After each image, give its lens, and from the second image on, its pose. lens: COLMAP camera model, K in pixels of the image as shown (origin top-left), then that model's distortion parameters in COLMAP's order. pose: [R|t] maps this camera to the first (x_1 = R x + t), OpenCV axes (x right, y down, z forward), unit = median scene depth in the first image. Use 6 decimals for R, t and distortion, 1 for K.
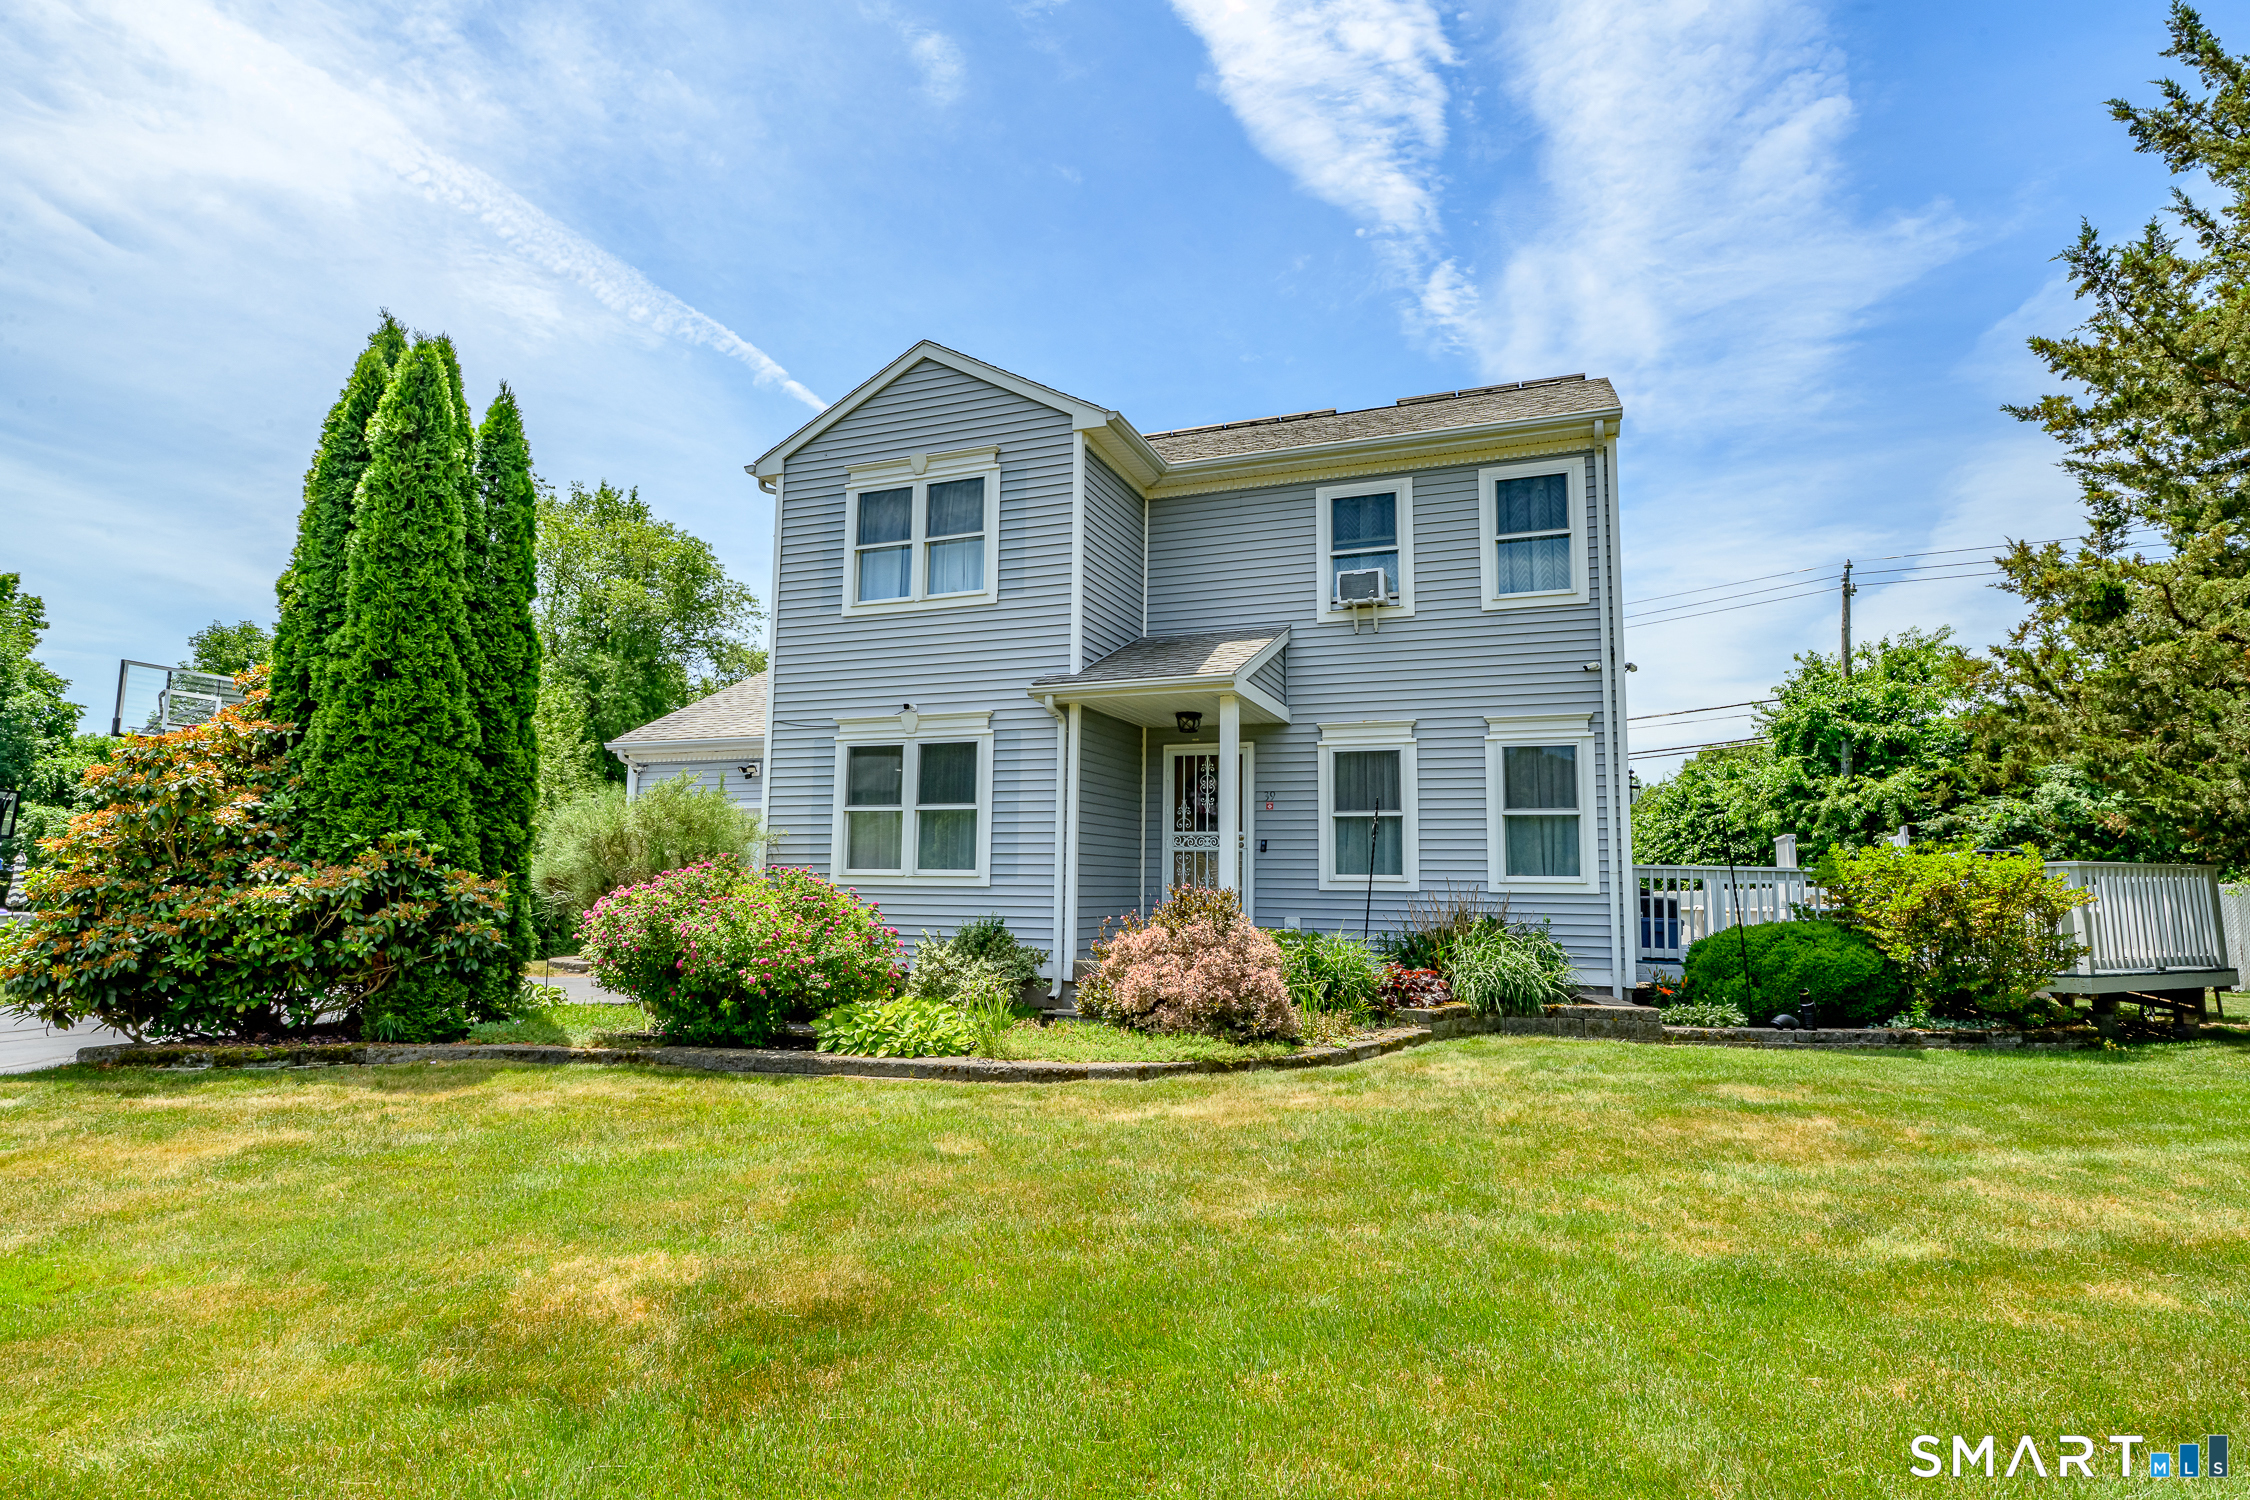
lens RADIAL K [[1177.9, 0, 1125.0], [0, 1177.9, 750.0], [0, 0, 1]] dist [0.000543, -0.010354]
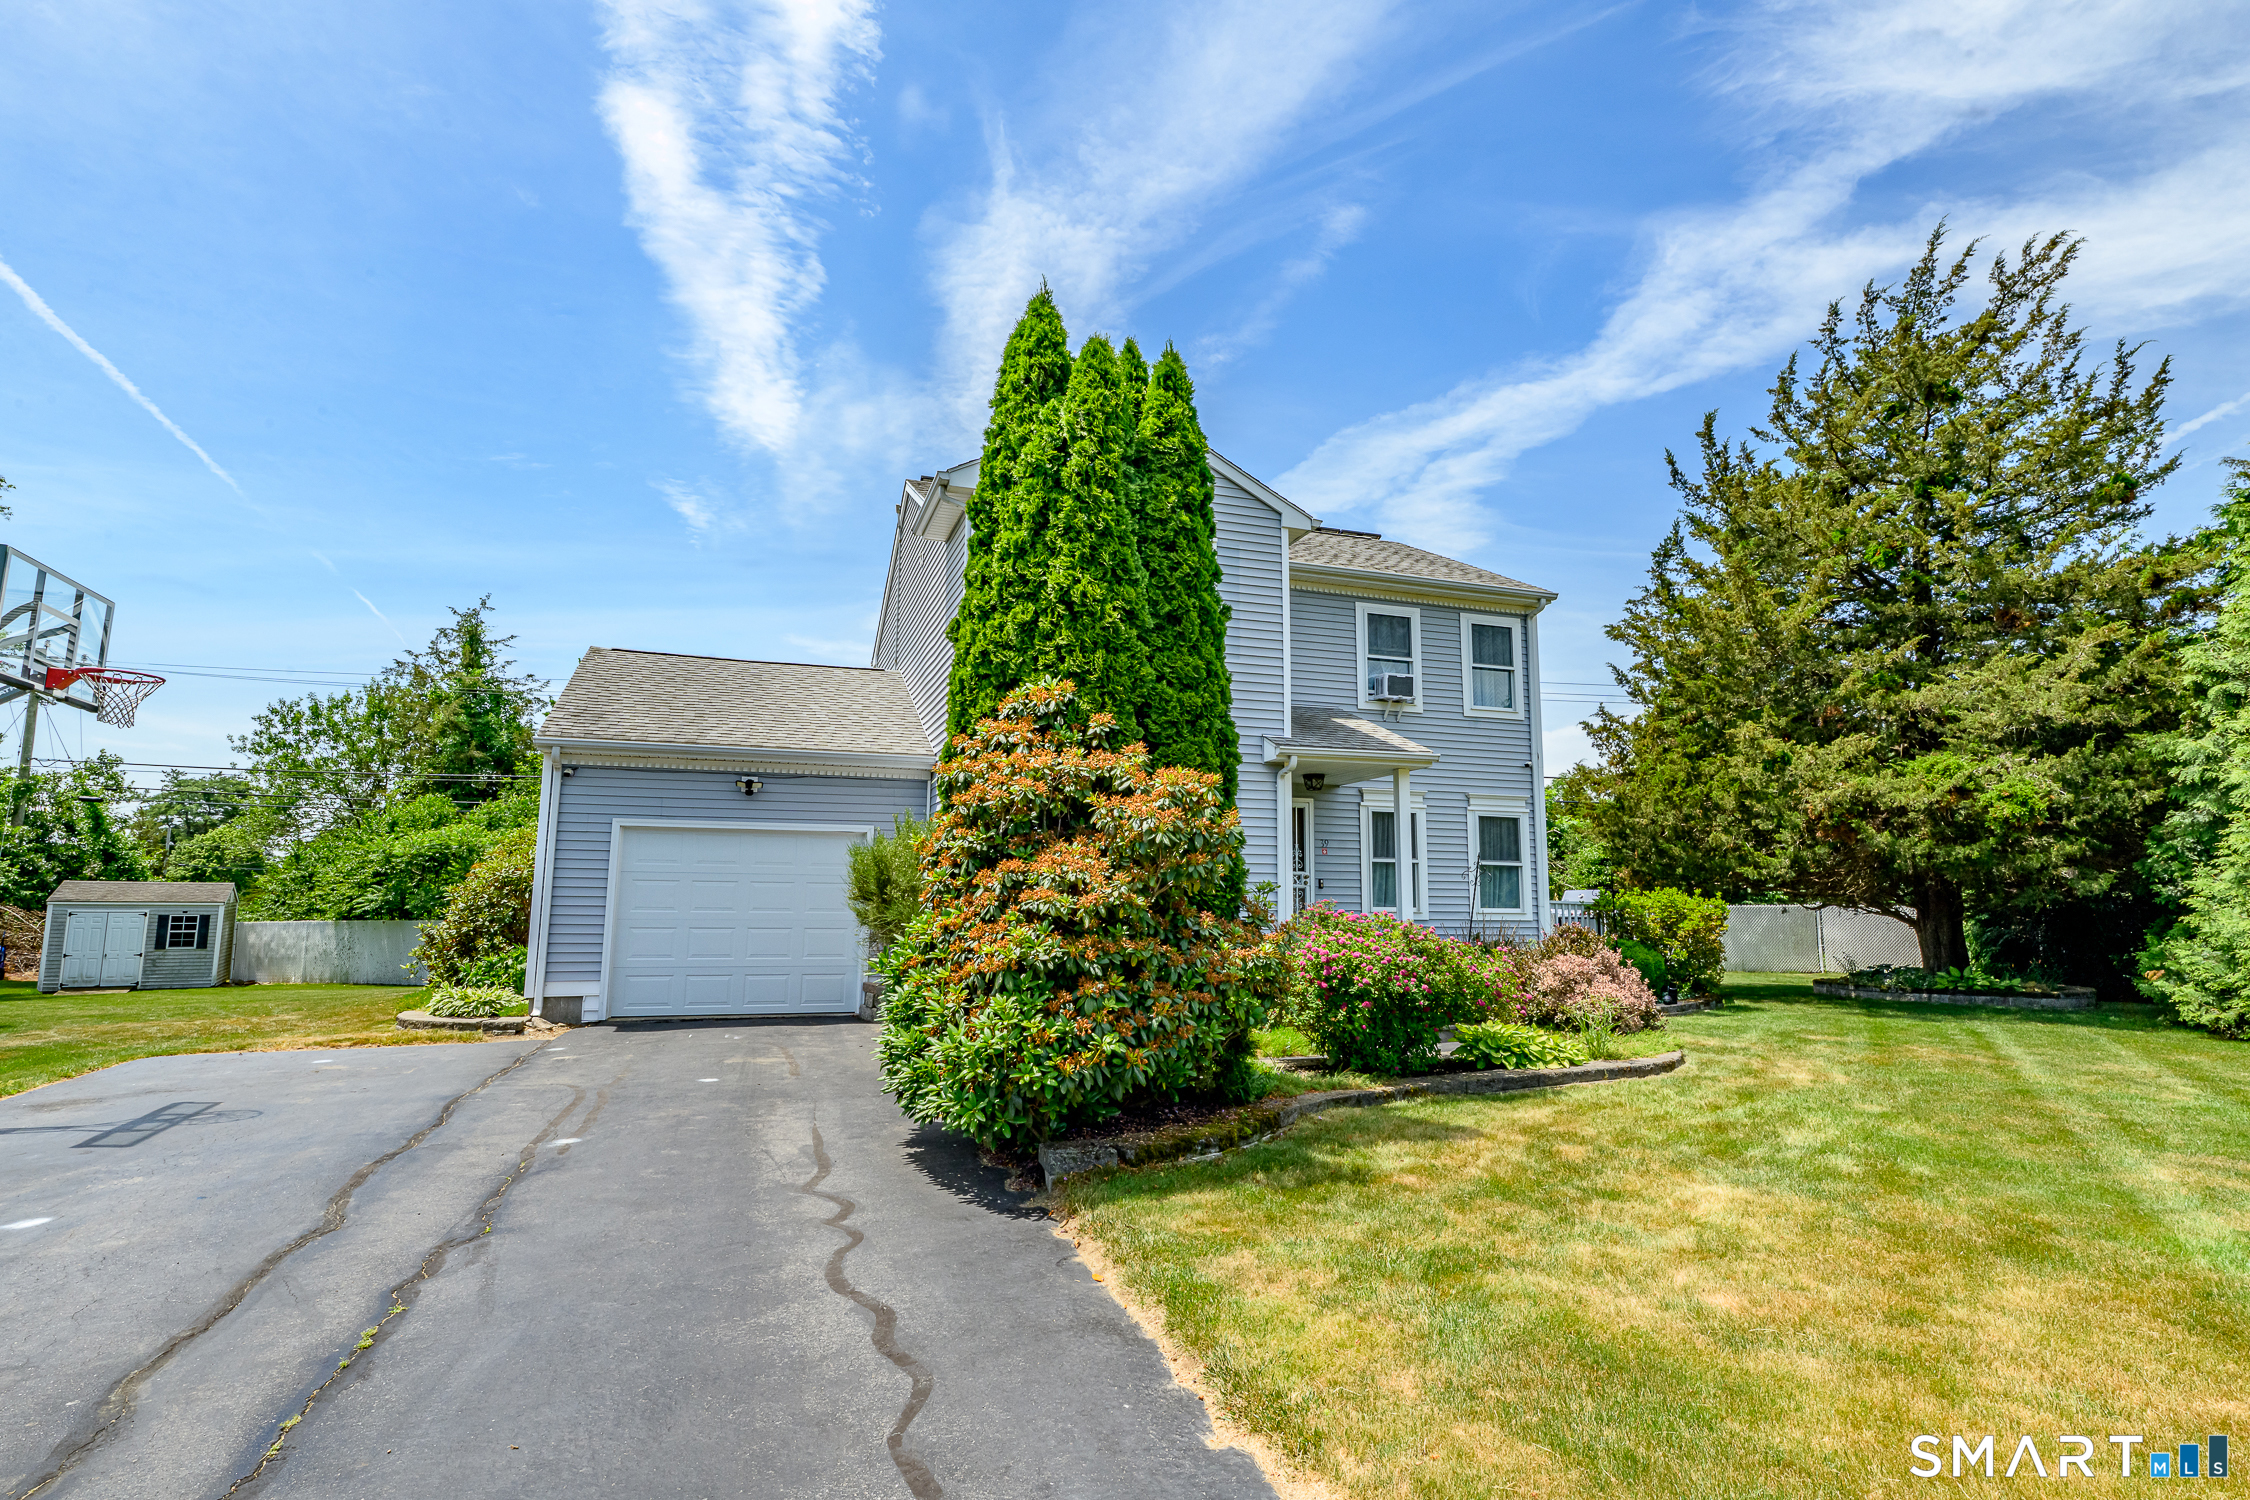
lens RADIAL K [[1118.3, 0, 1125.0], [0, 1118.3, 750.0], [0, 0, 1]] dist [-0.004964, -0.000241]
pose [[0.766842, 0.084353, 0.636268, -0.828558], [-0.076296, 0.996277, -0.040129, 0.004850], [-0.637285, -0.017772, 0.770424, 0.238767]]
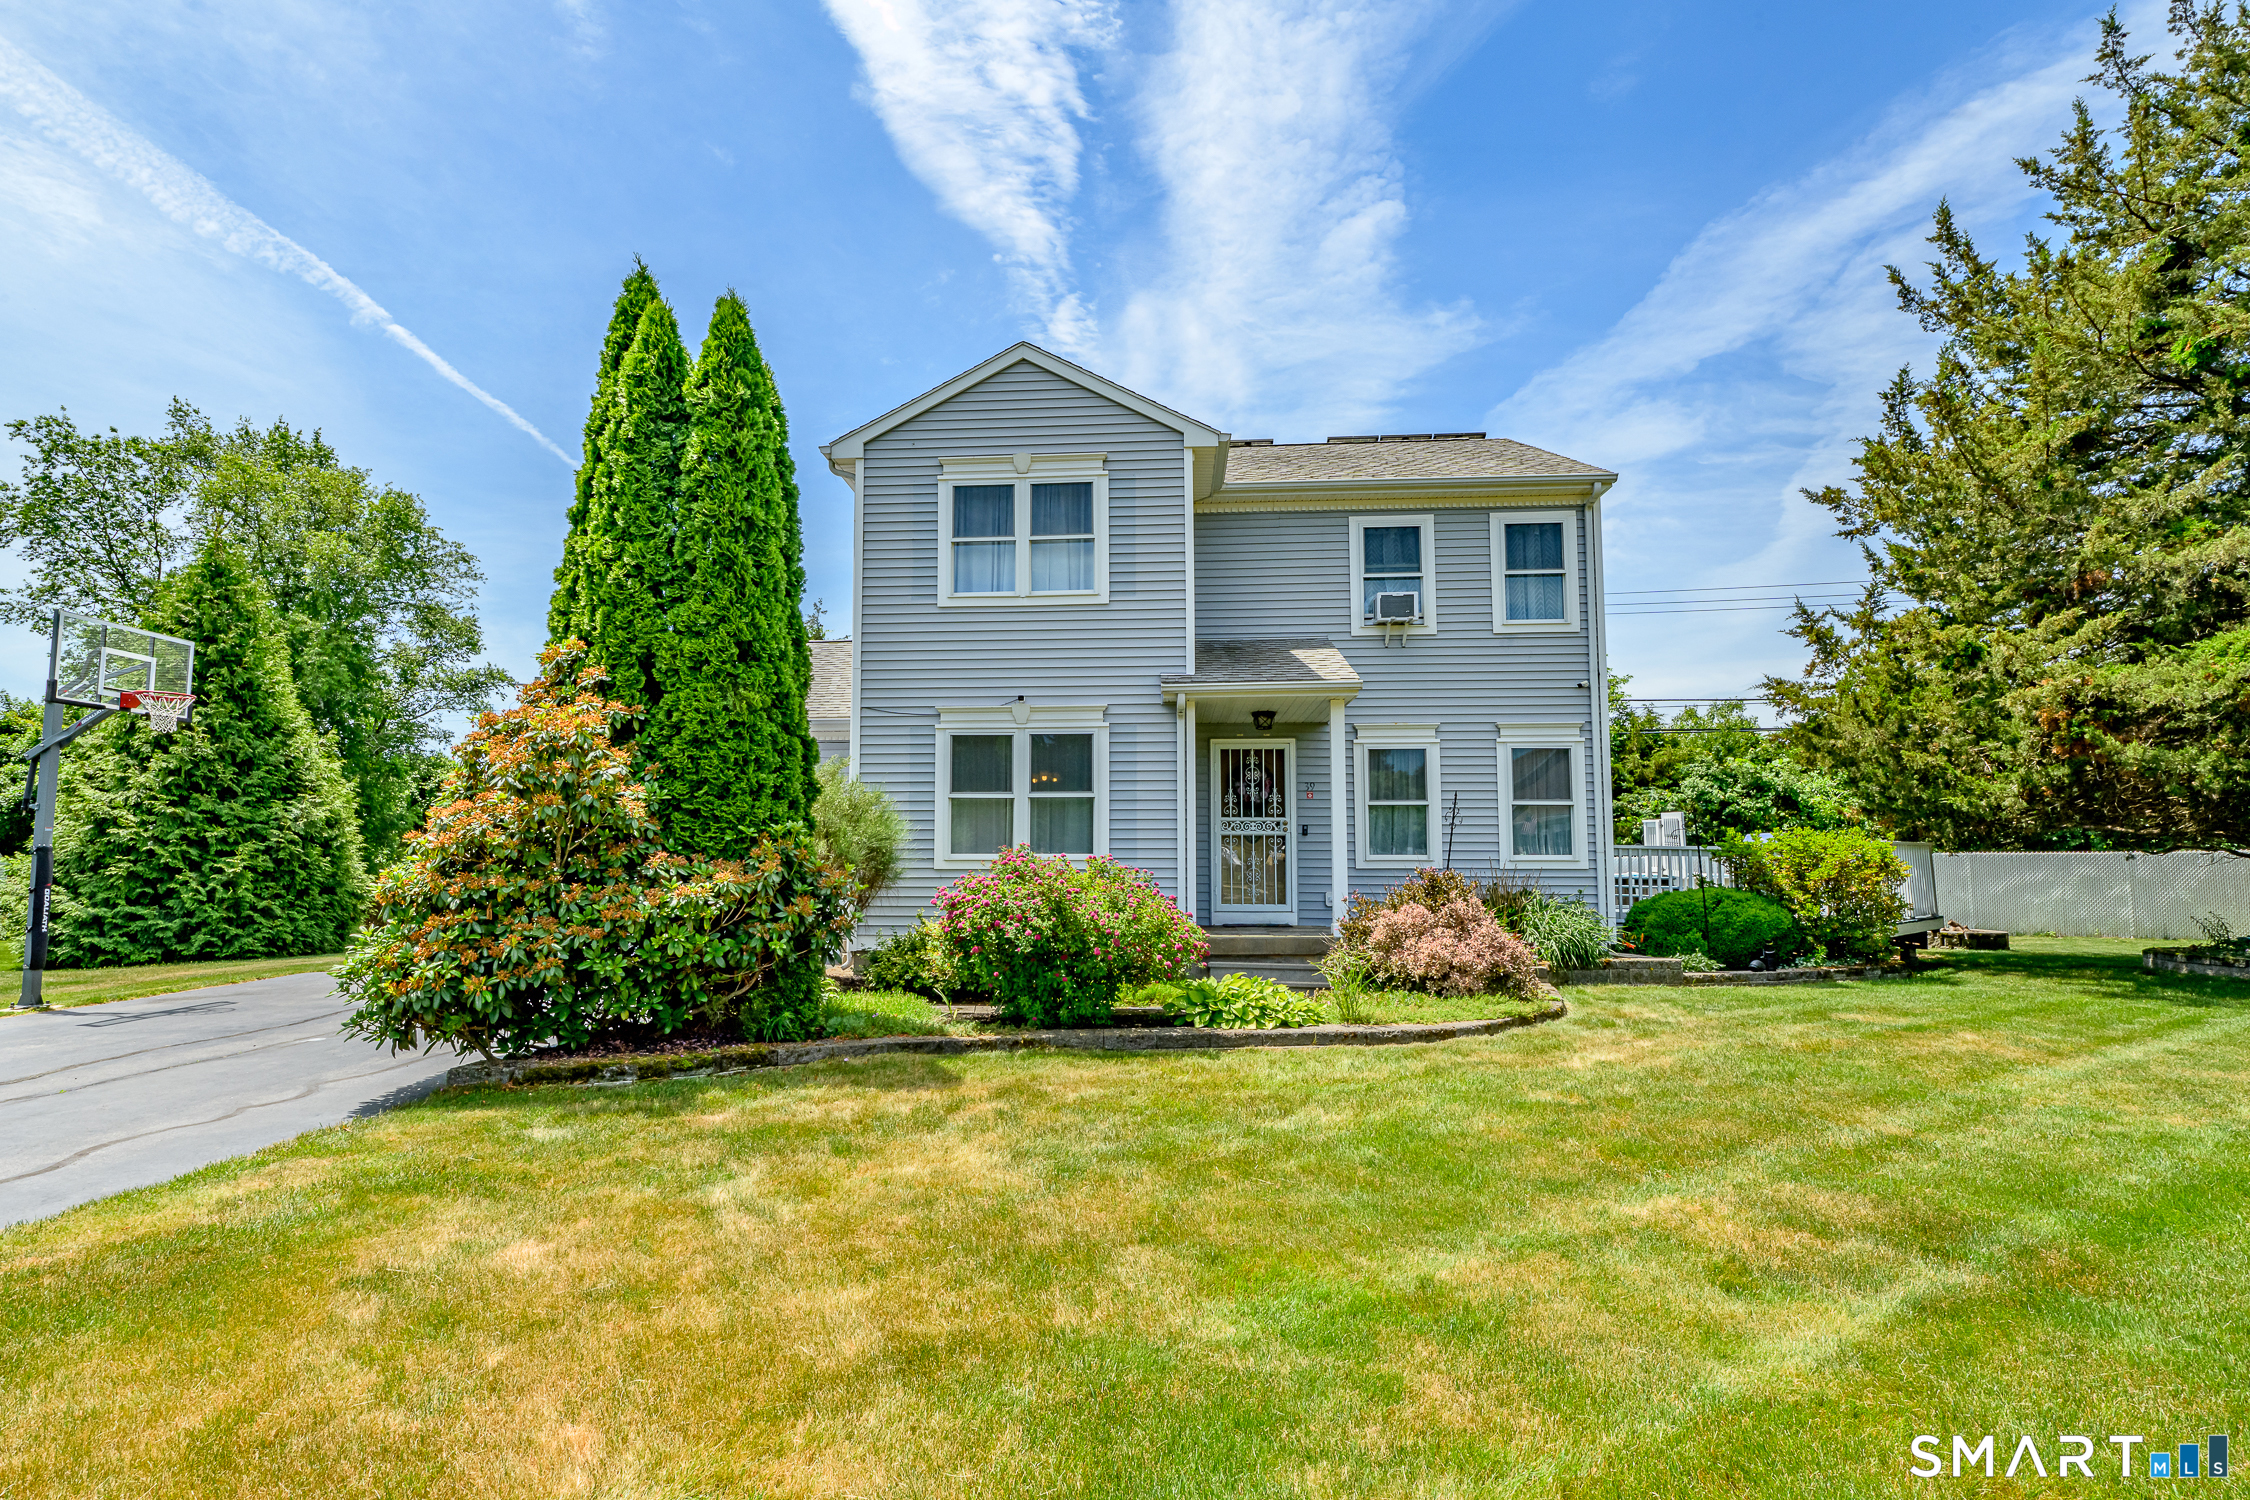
lens RADIAL K [[1100.6, 0, 1077.7], [0, 1100.6, 779.4], [0, 0, 1]] dist [-0.002955, -0.016511]
pose [[0.957598, 0.011241, 0.287889, -0.414510], [-0.023569, 0.998946, 0.039393, -0.004518], [-0.287143, -0.044508, 0.956853, 0.049699]]
